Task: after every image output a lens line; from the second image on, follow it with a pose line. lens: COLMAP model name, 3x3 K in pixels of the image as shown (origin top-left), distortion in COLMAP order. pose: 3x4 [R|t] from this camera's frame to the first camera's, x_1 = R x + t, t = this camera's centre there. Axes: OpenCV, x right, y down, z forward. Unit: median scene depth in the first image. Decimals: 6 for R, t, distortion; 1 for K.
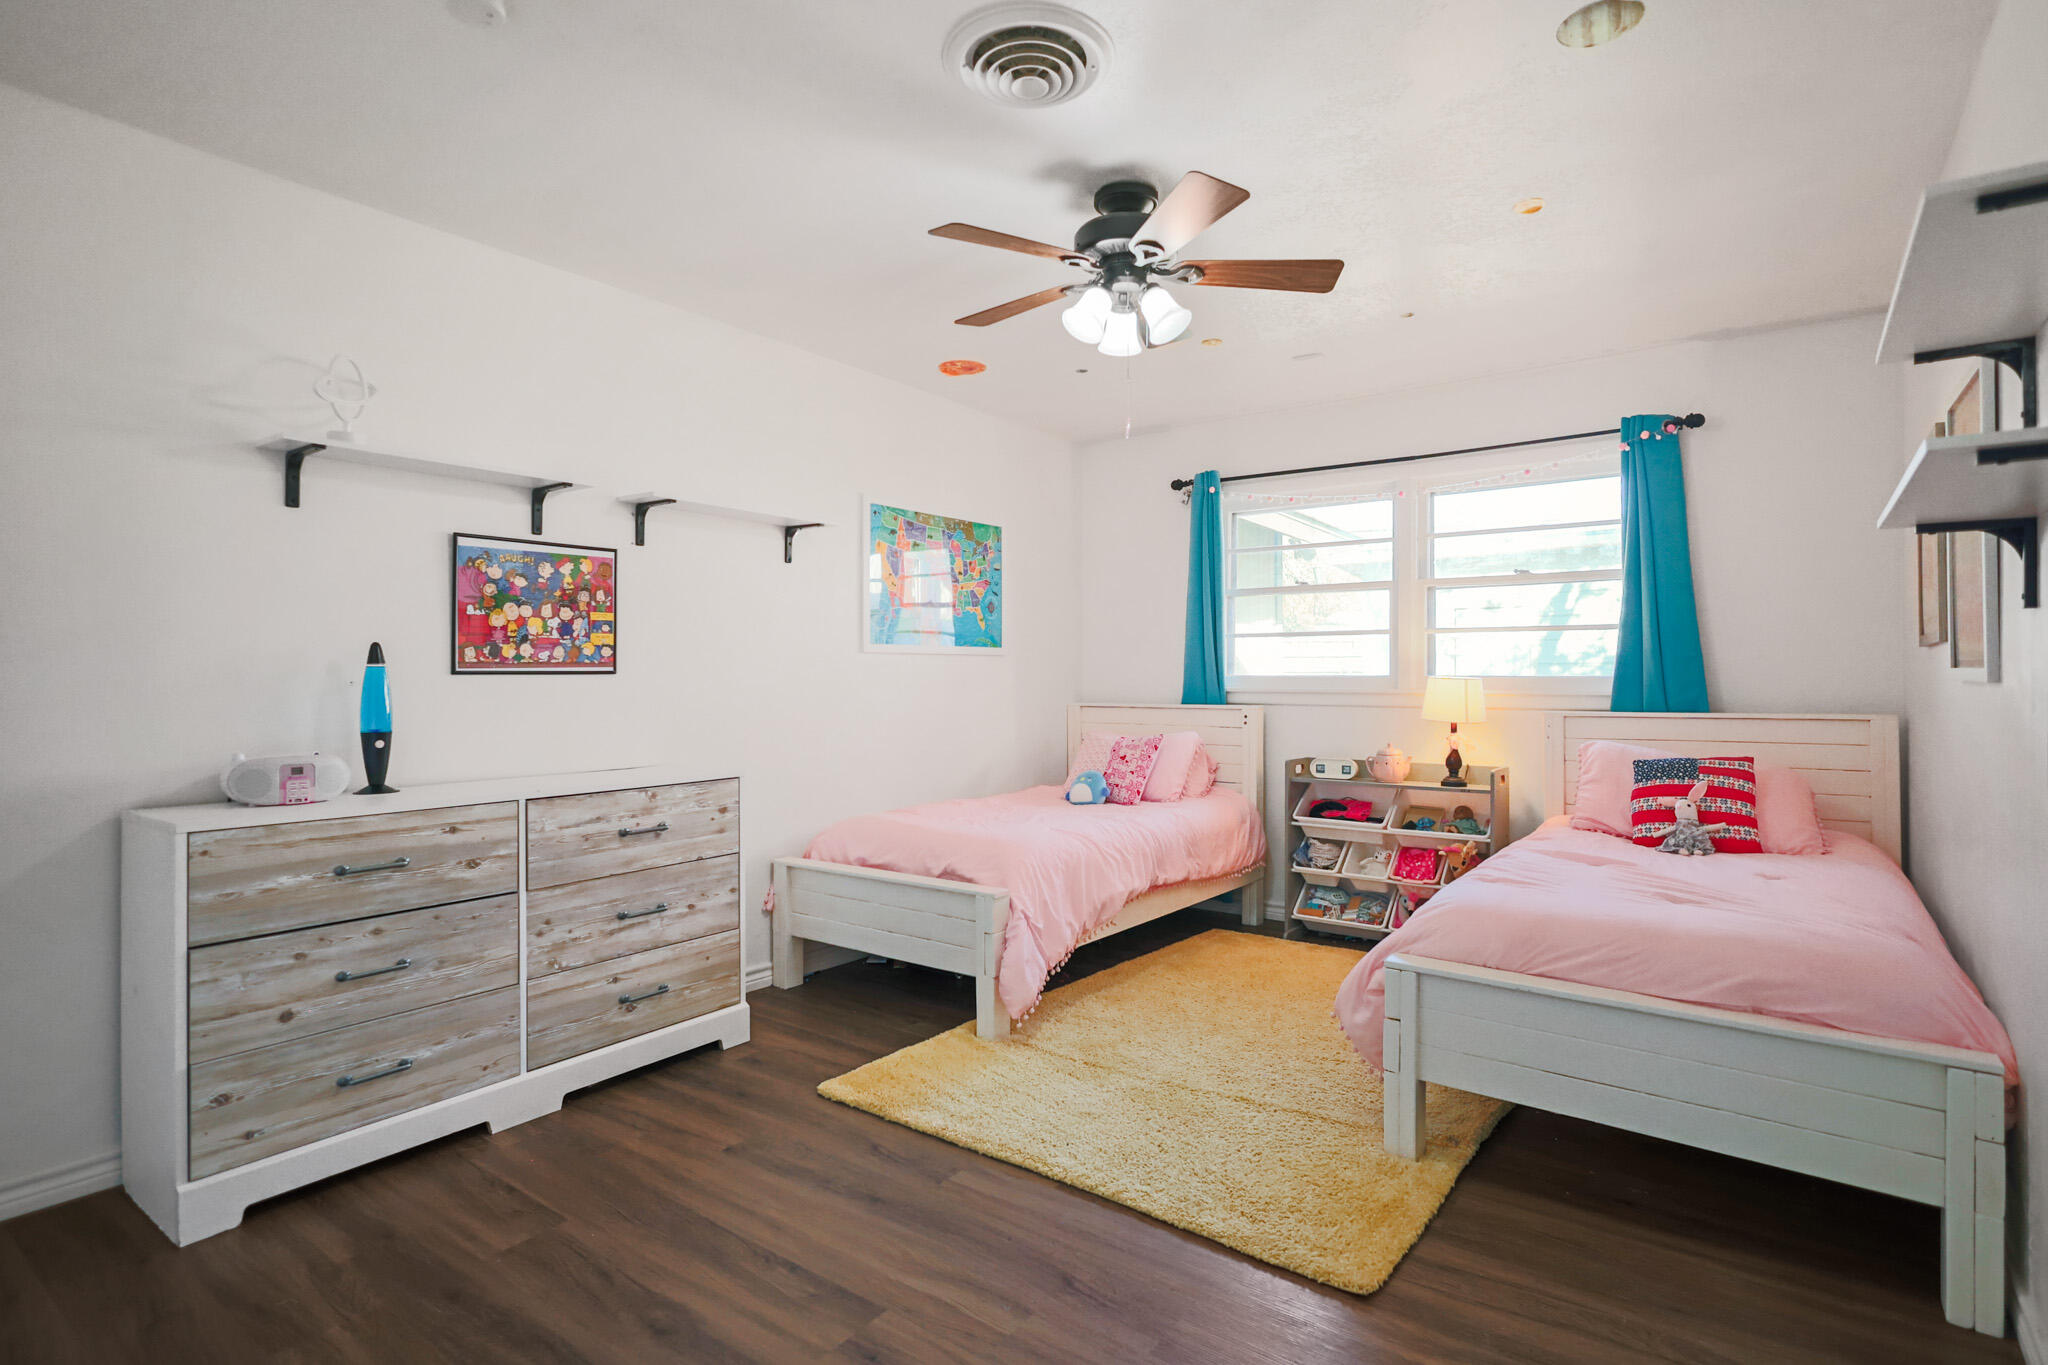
lens RADIAL K [[1010.7, 0, 1021.9], [0, 1010.7, 668.5], [0, 0, 1]] dist [0.000741, 0.000788]
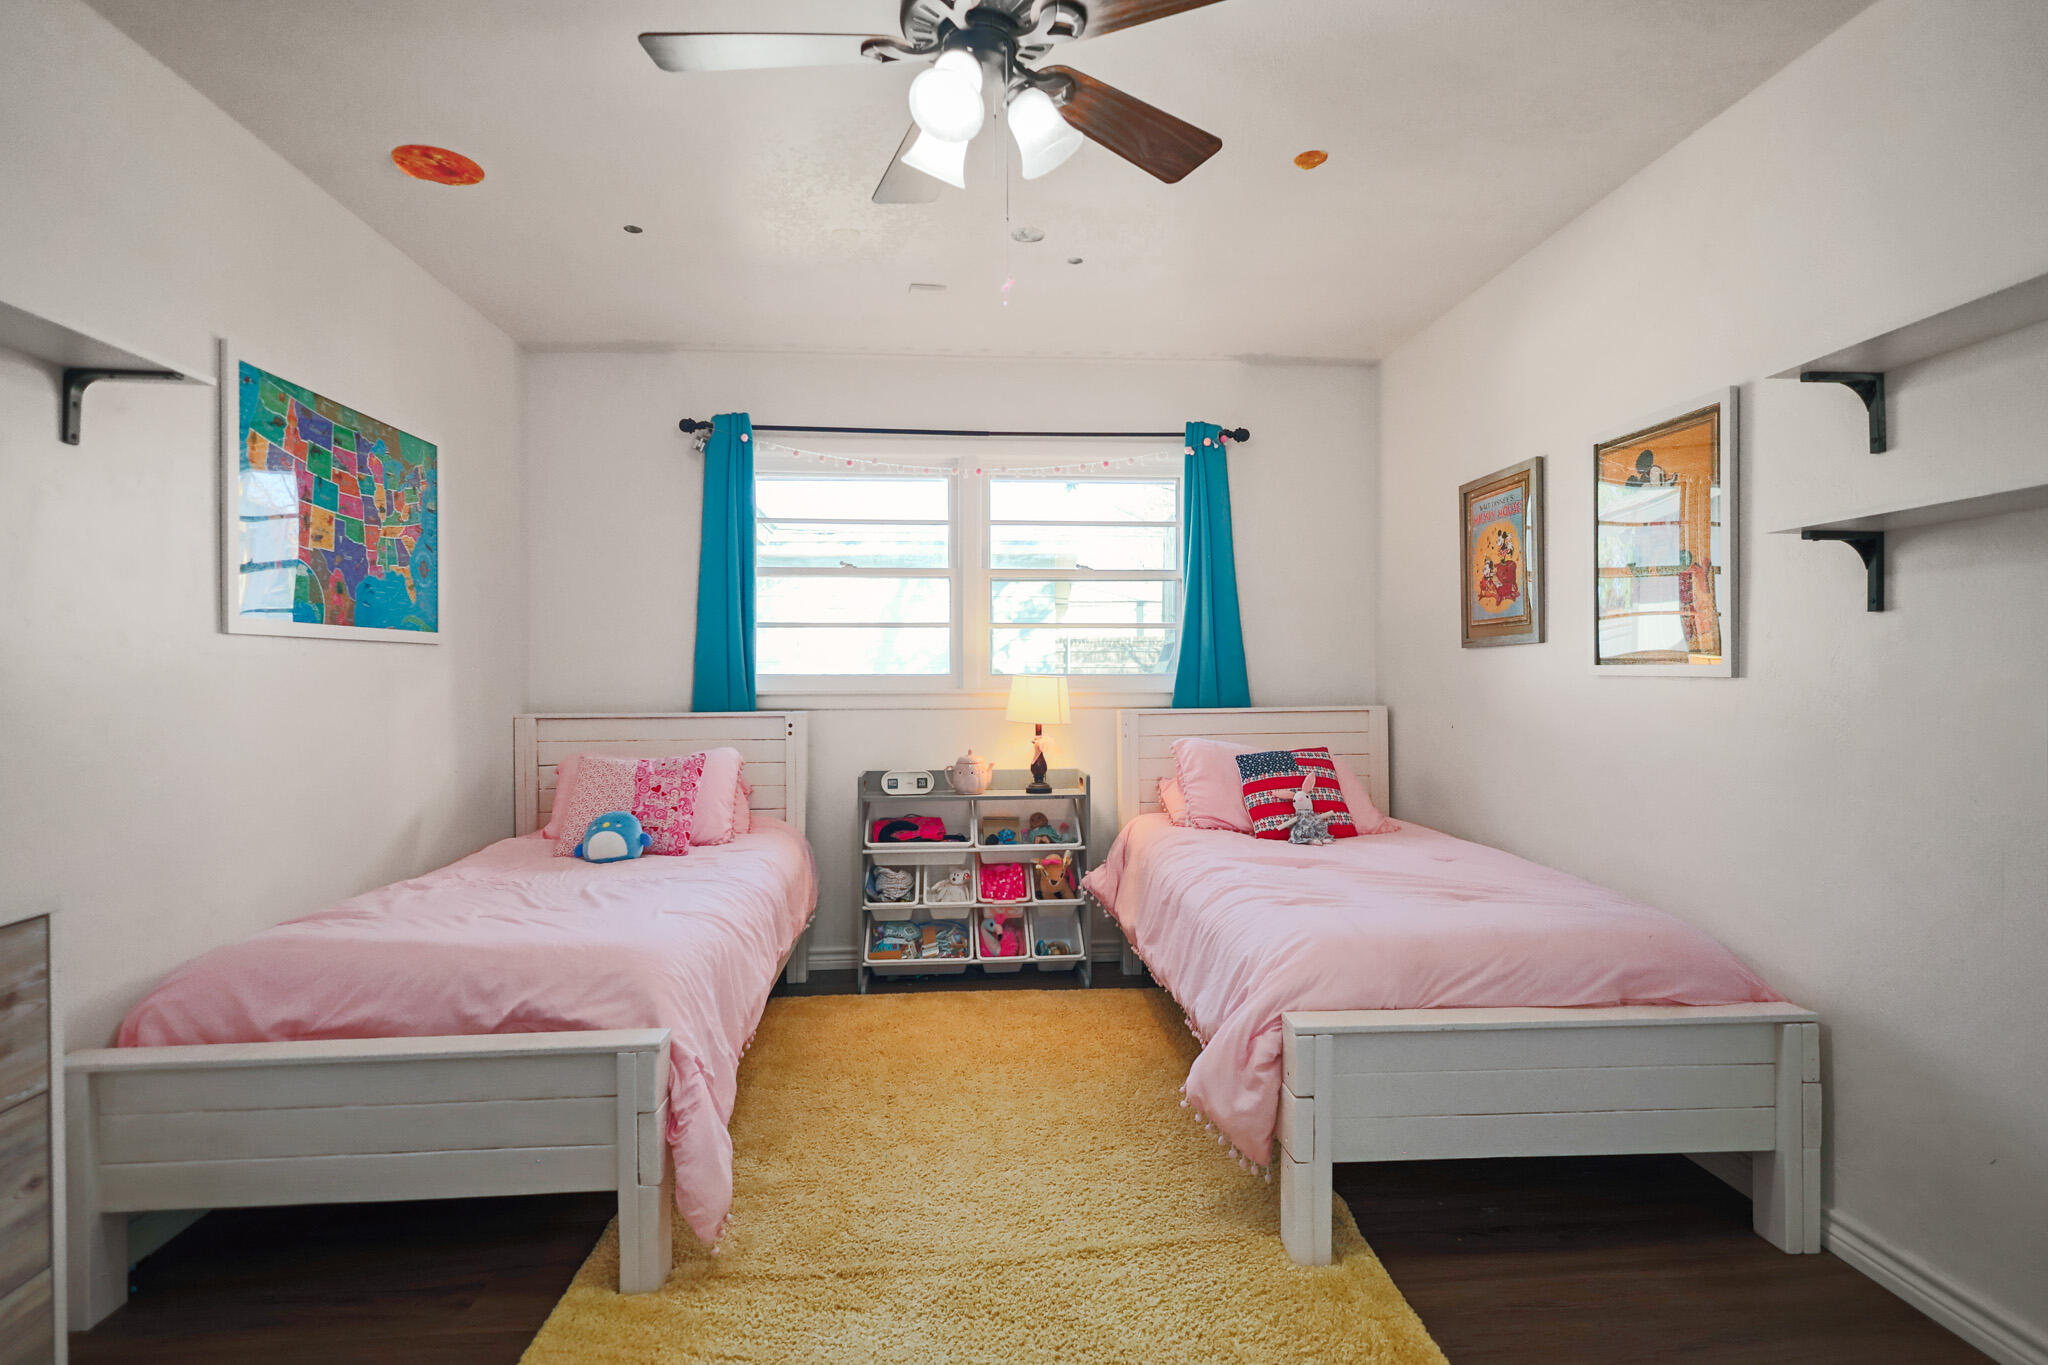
lens RADIAL K [[1010.7, 0, 1027.2], [0, 1010.7, 671.9], [0, 0, 1]] dist [0.000741, 0.000788]
pose [[0.752620, -0.001288, 0.658454, -0.195570], [-0.001469, 0.999992, 0.003635, 0.002156], [-0.658454, -0.003703, 0.752612, 0.316584]]
